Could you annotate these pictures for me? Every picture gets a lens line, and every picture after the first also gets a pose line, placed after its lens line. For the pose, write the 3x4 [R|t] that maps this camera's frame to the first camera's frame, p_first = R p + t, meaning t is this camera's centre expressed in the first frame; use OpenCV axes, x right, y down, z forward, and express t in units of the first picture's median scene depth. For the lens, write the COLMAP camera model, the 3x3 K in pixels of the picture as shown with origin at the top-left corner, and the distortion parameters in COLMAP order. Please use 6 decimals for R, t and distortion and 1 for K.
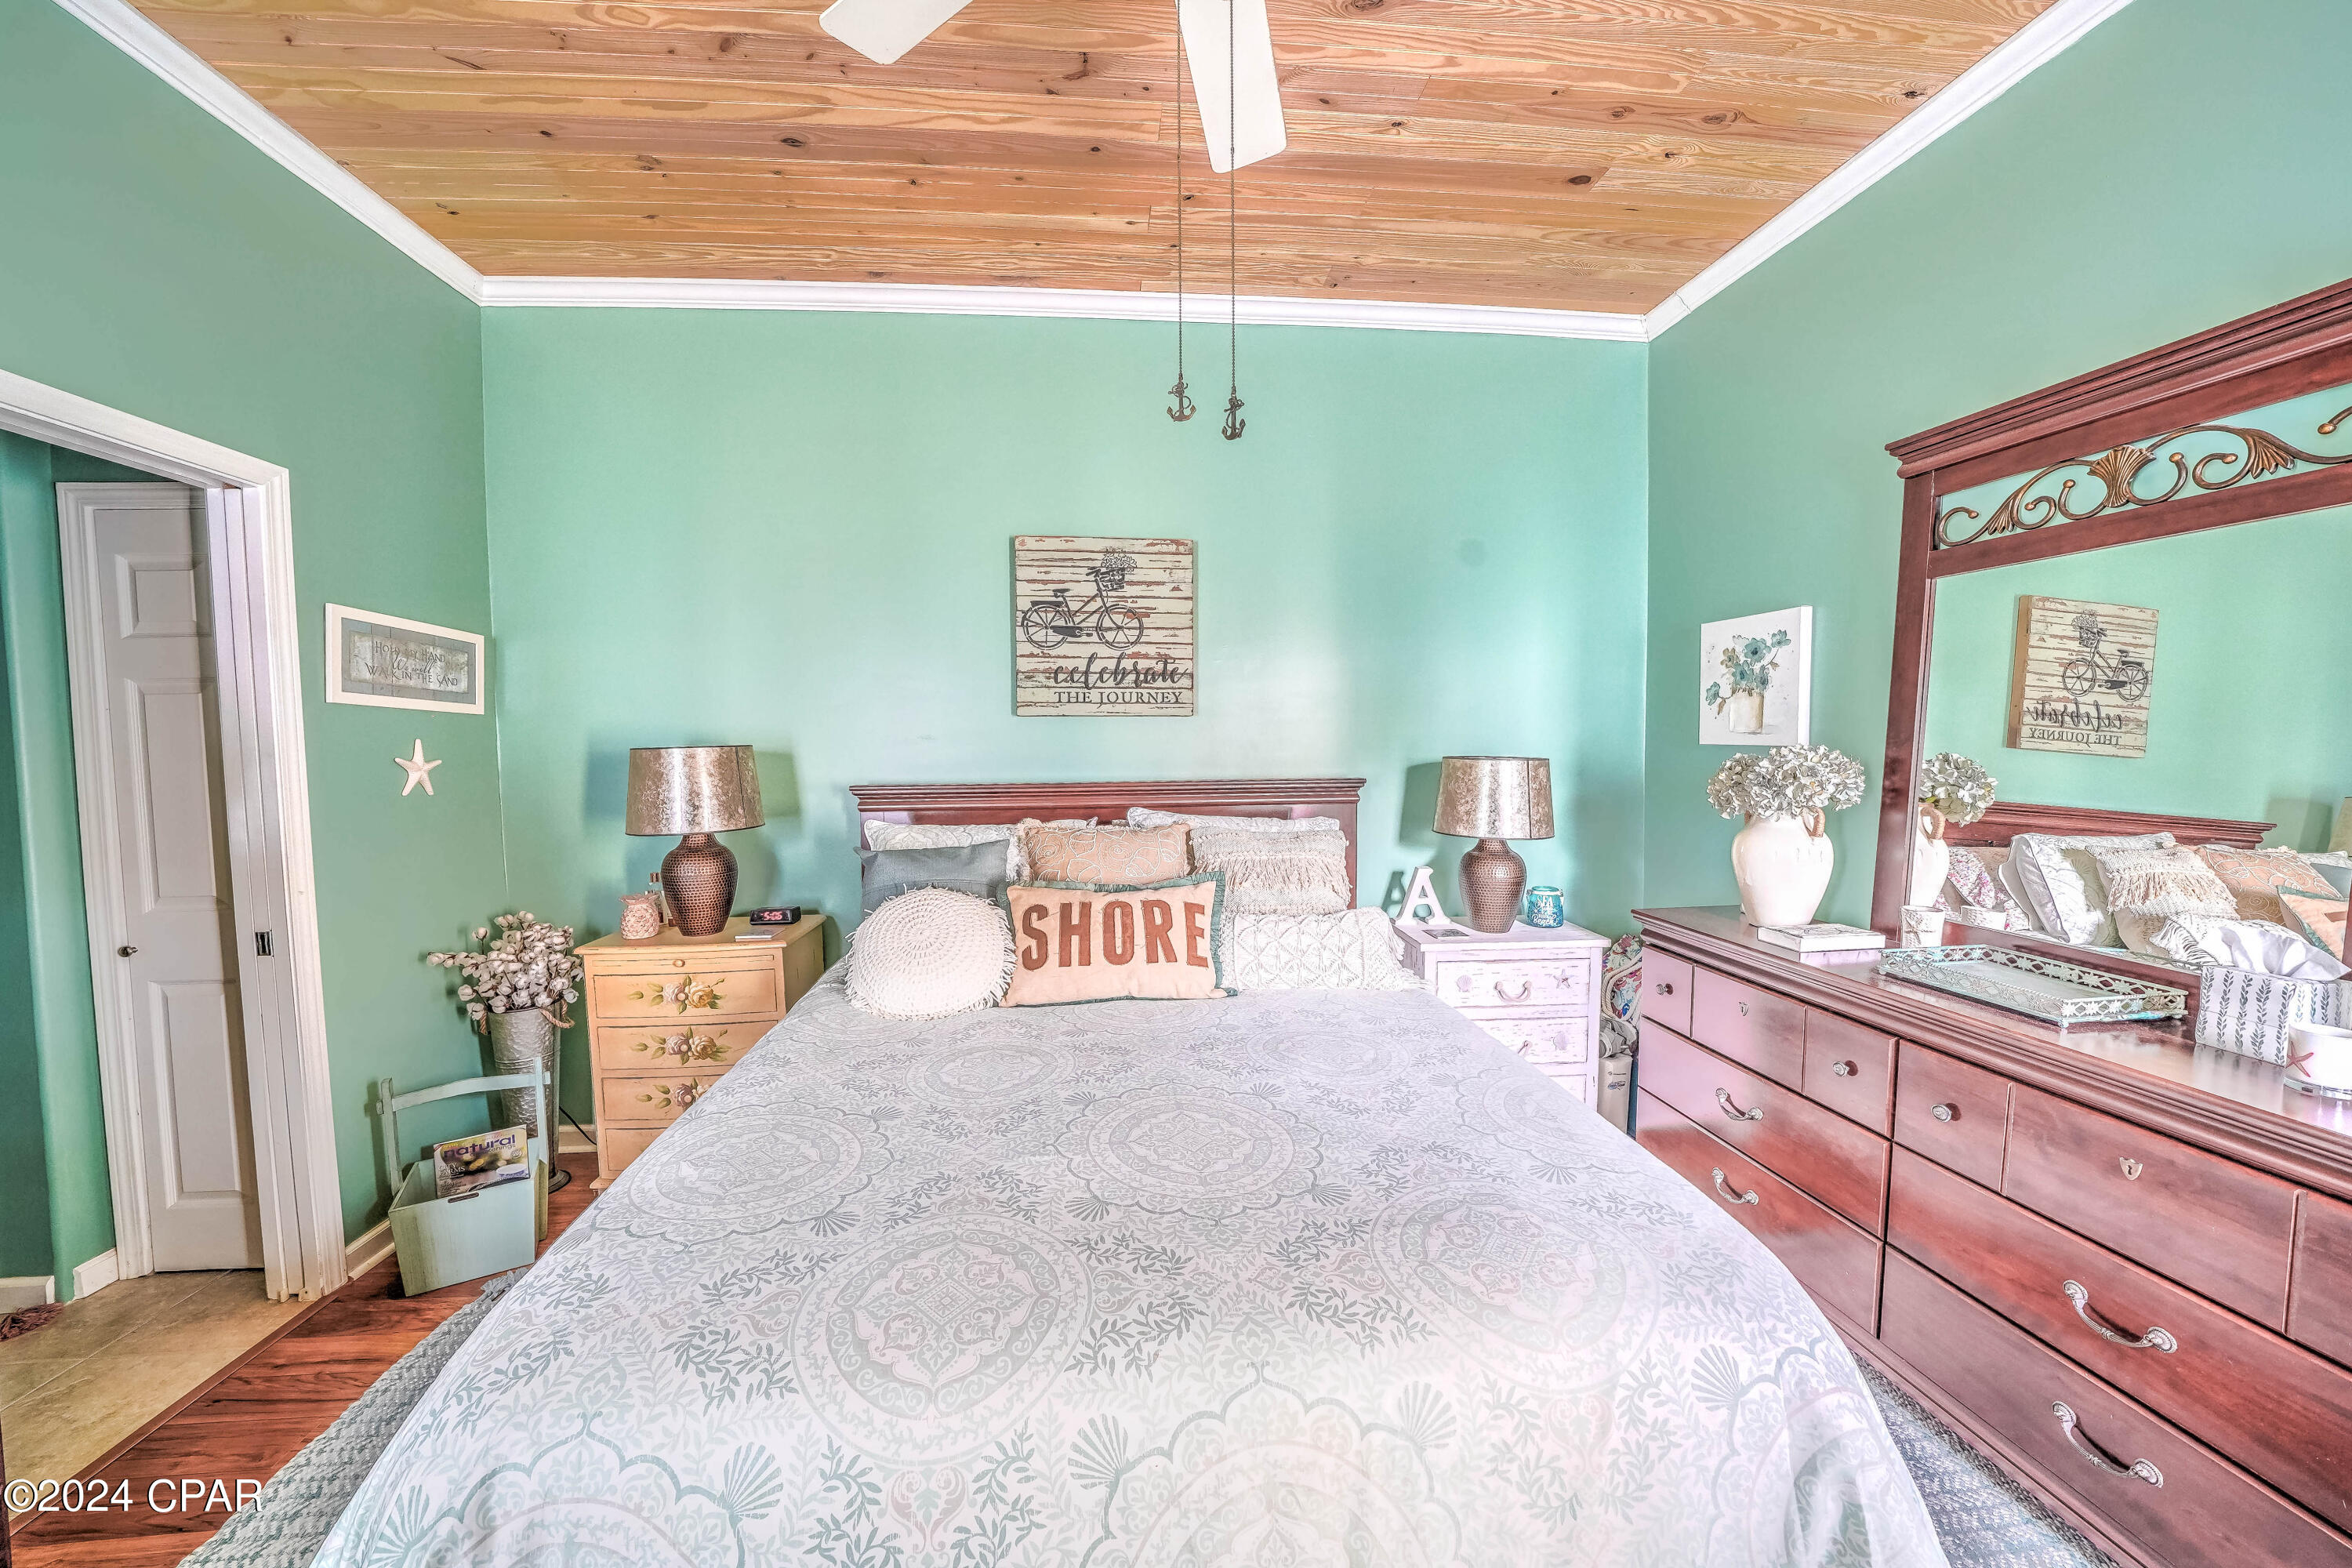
lens RADIAL K [[819.0, 0, 1157.6], [0, 819.0, 788.6], [0, 0, 1]] dist [-0.026523, 0.003116]
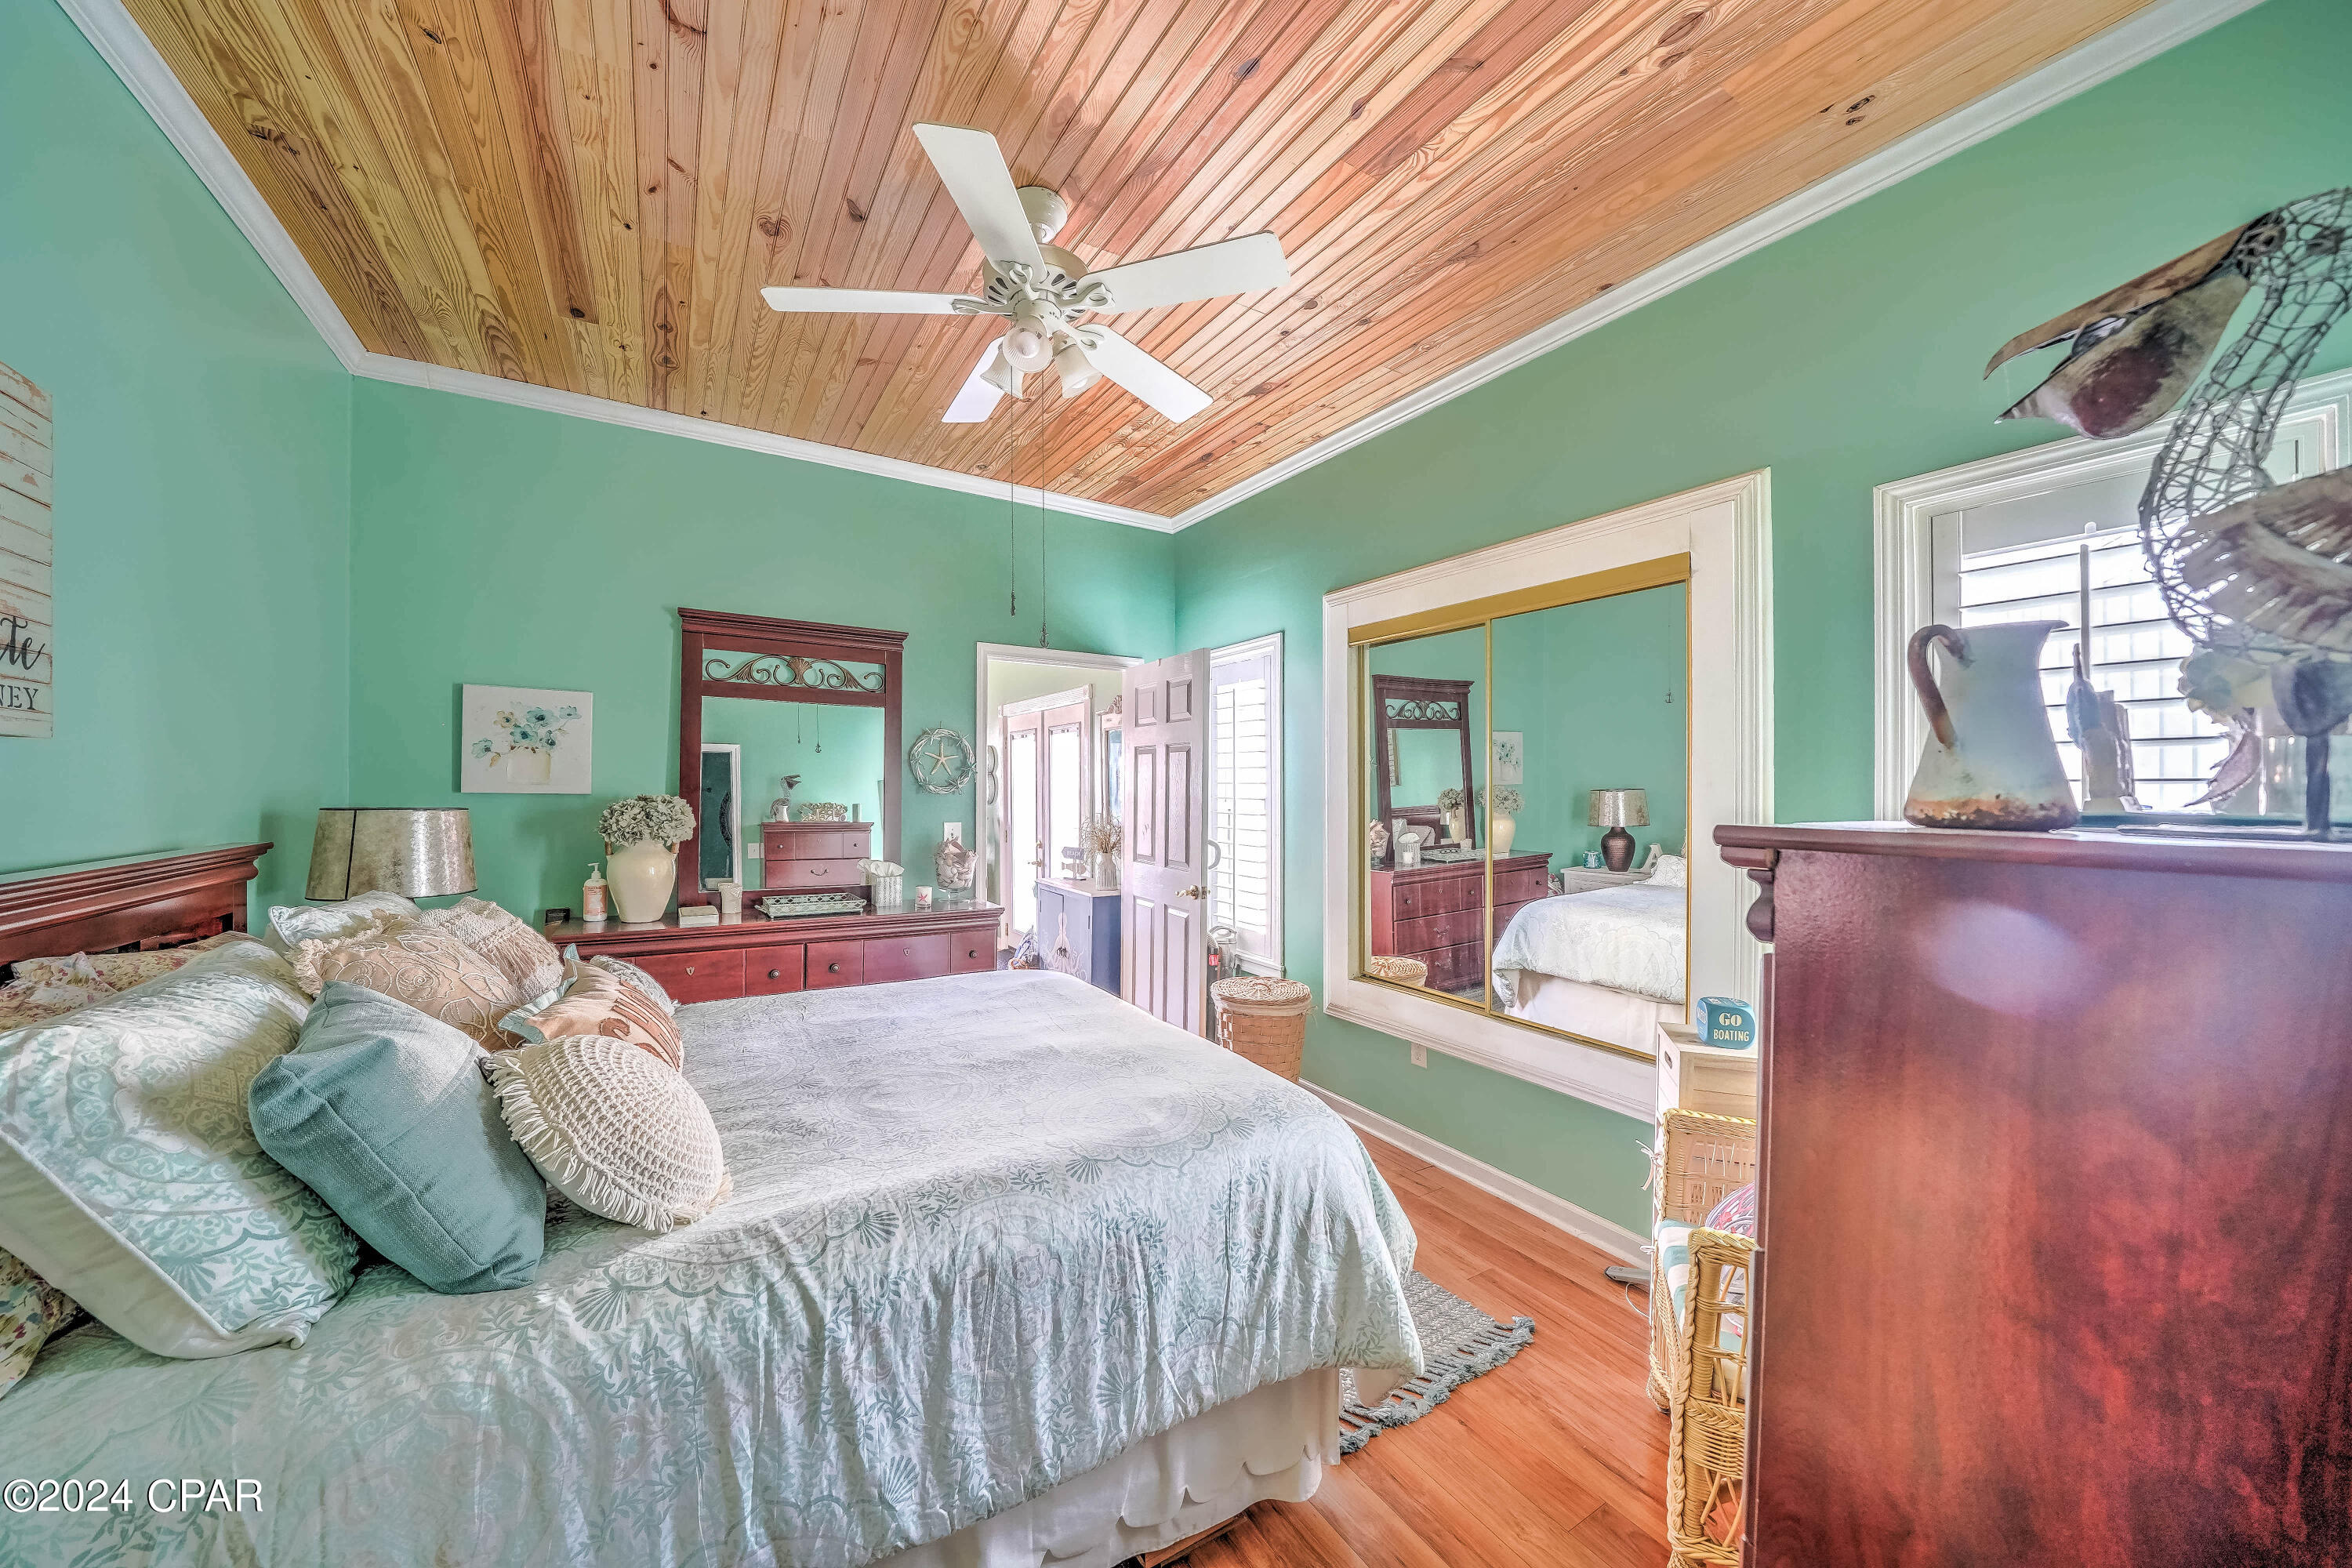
lens RADIAL K [[819.0, 0, 1158.0], [0, 819.0, 786.0], [0, 0, 1]] dist [-0.026523, 0.003116]
pose [[-0.430469, 0.007743, 0.902572, -0.702877], [0.054185, 0.998381, 0.017278, -0.033079], [-0.900978, 0.056343, -0.430192, 0.611255]]
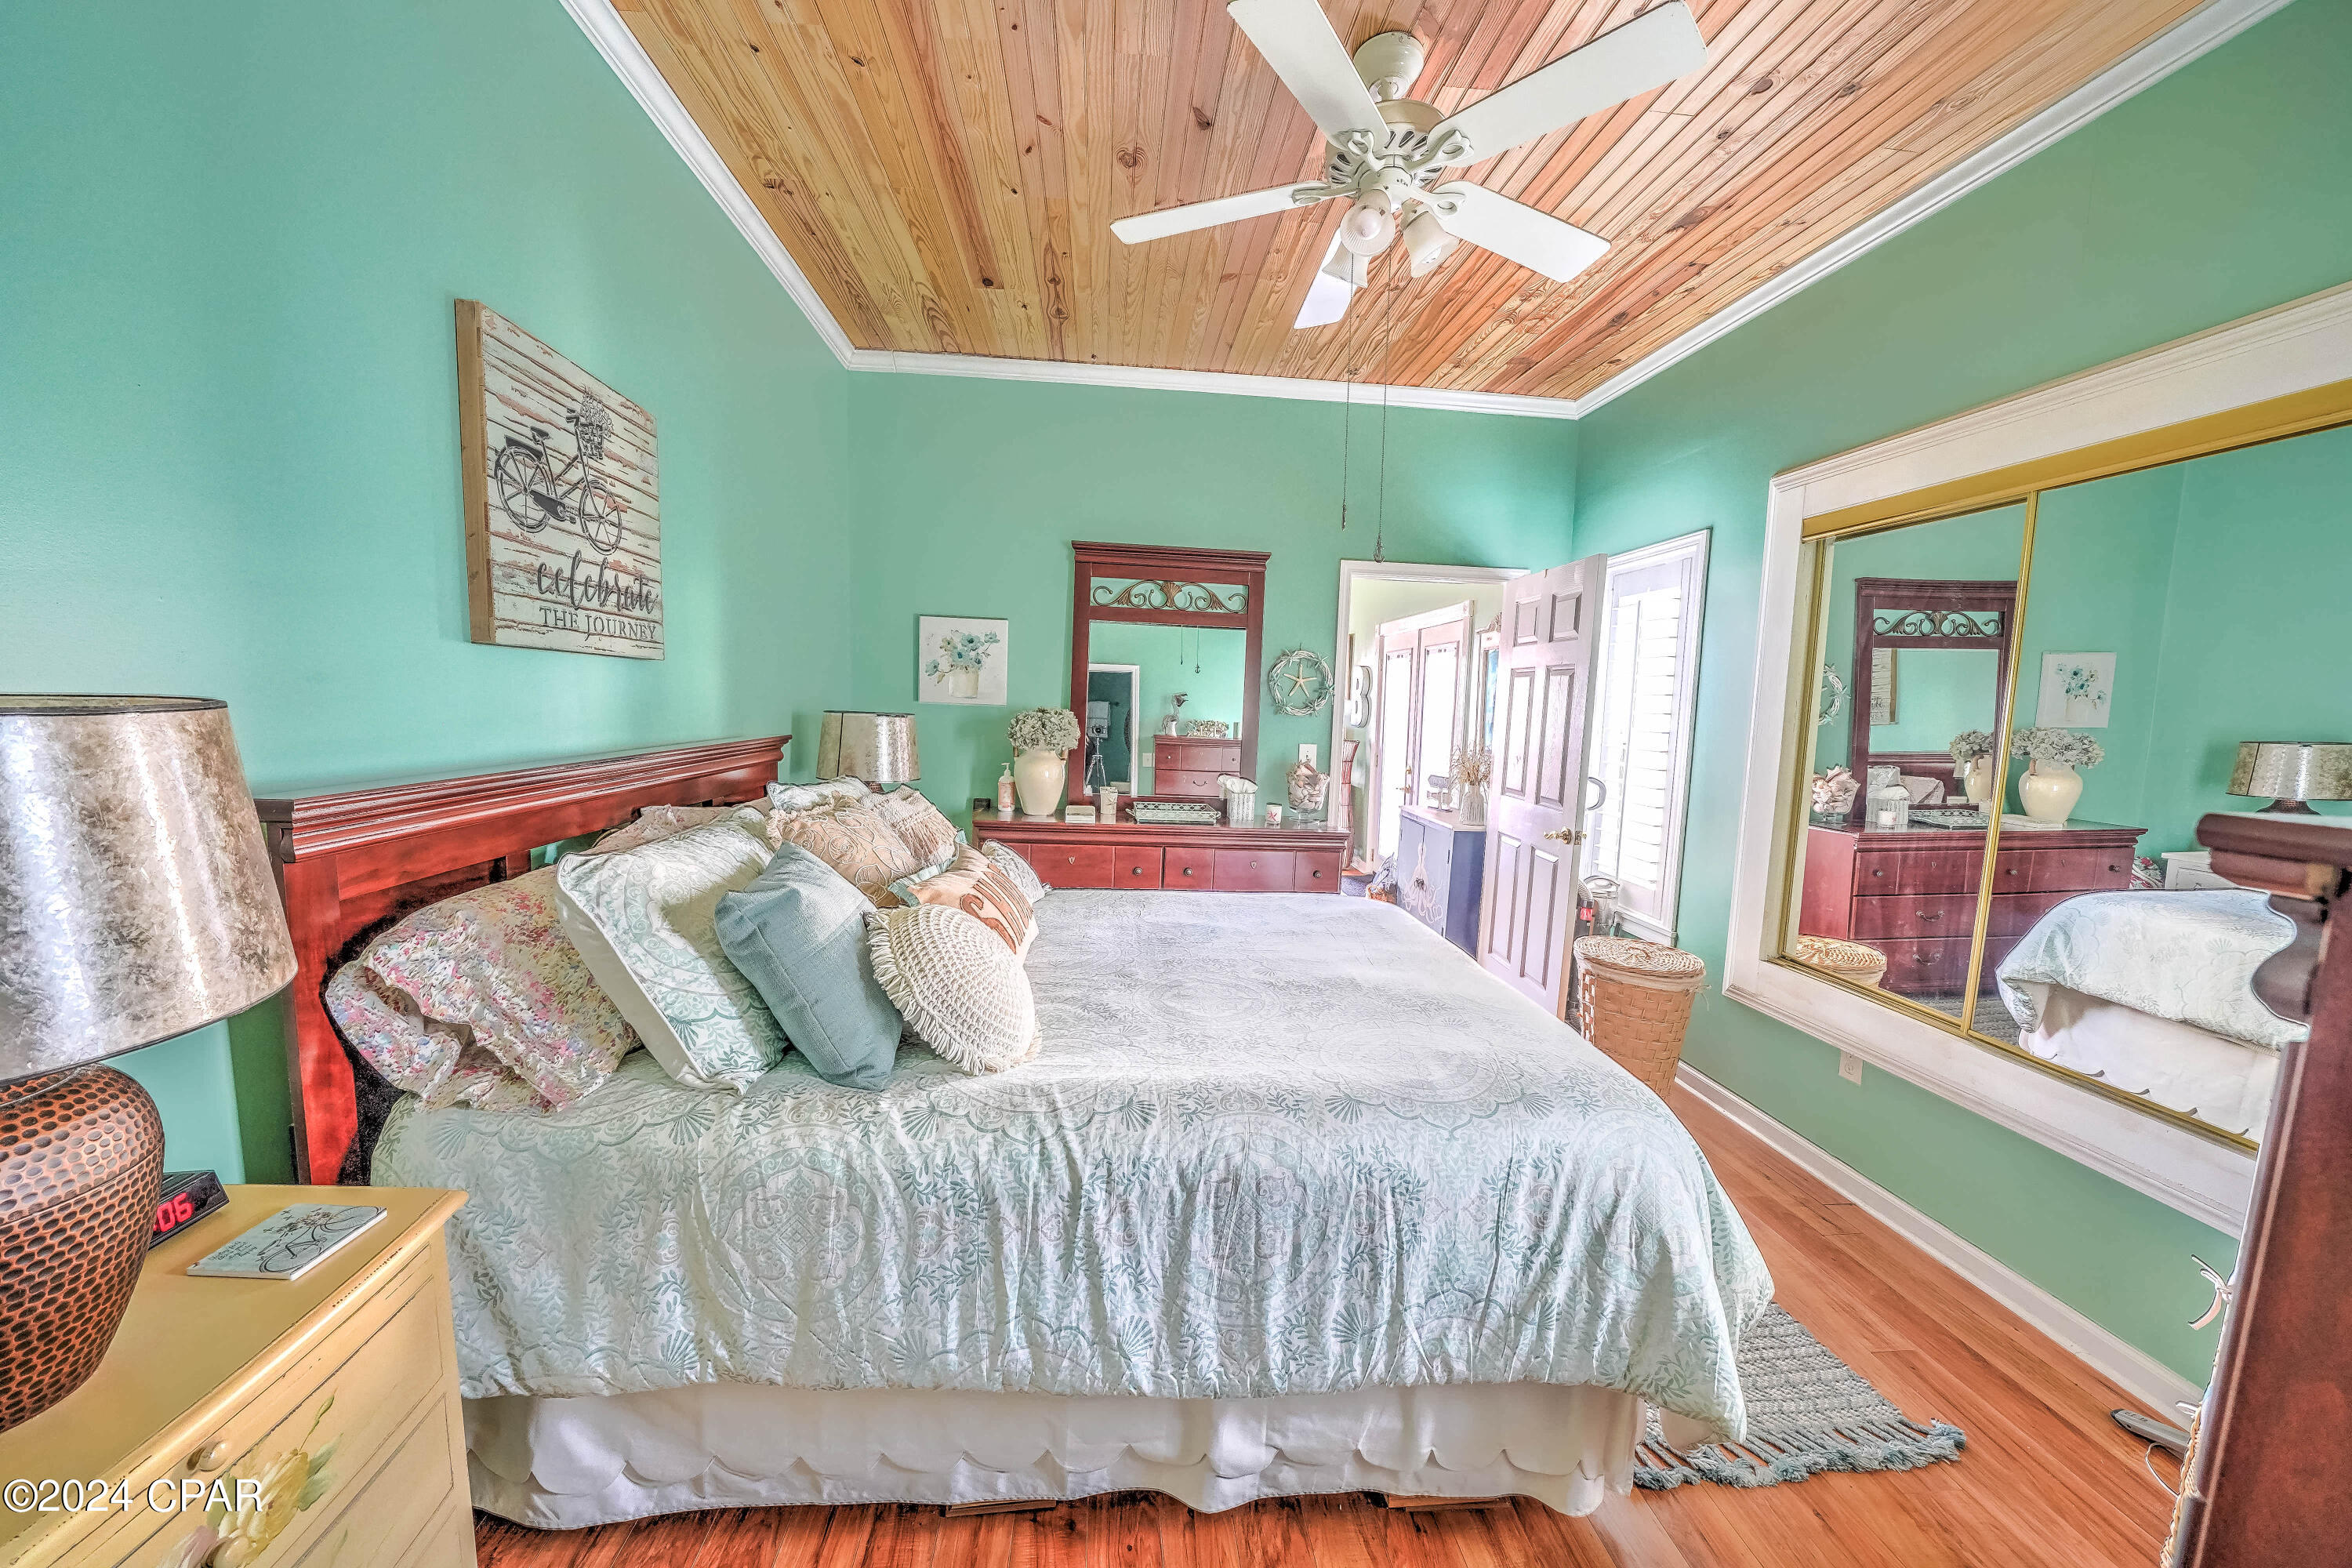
lens RADIAL K [[819.0, 0, 1161.9], [0, 819.0, 785.5], [0, 0, 1]] dist [-0.026523, 0.003116]
pose [[0.023707, -0.093671, 0.995321, -0.700580], [0.029176, 0.995241, 0.092969, -0.032373], [-0.999293, 0.026836, 0.026327, 0.546454]]
